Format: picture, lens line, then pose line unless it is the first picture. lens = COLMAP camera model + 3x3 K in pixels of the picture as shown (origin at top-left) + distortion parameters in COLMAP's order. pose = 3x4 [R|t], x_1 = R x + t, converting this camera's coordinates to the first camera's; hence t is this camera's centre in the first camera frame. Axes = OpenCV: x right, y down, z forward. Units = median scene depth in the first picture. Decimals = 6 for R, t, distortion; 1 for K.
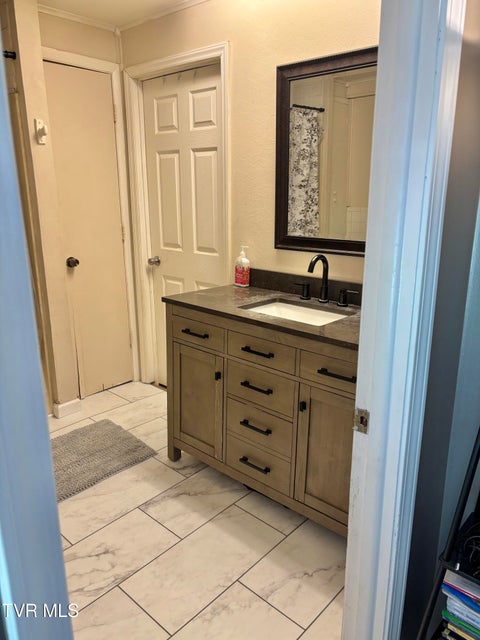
lens RADIAL K [[479.5, 0, 237.5], [0, 479.5, 316.6], [0, 0, 1]] dist [0.075091, -0.080550]
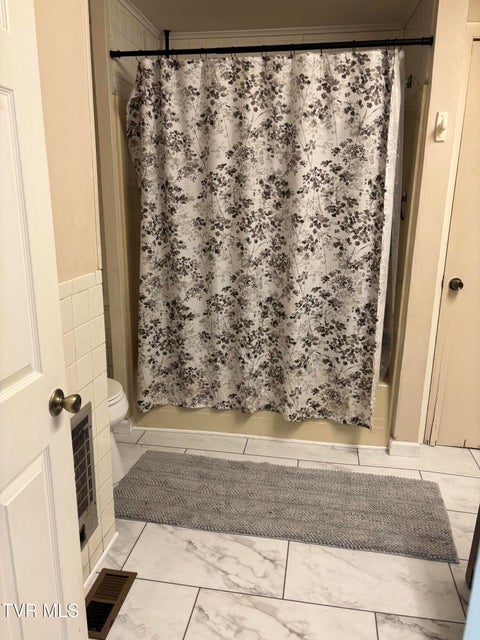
lens RADIAL K [[479.5, 0, 240.4], [0, 479.5, 323.2], [0, 0, 1]] dist [0.075091, -0.080550]
pose [[0.552904, 0.223337, -0.802757, 0.155191], [-0.230923, 0.966744, 0.109910, -0.064126], [0.800607, 0.124605, 0.586090, 0.272263]]
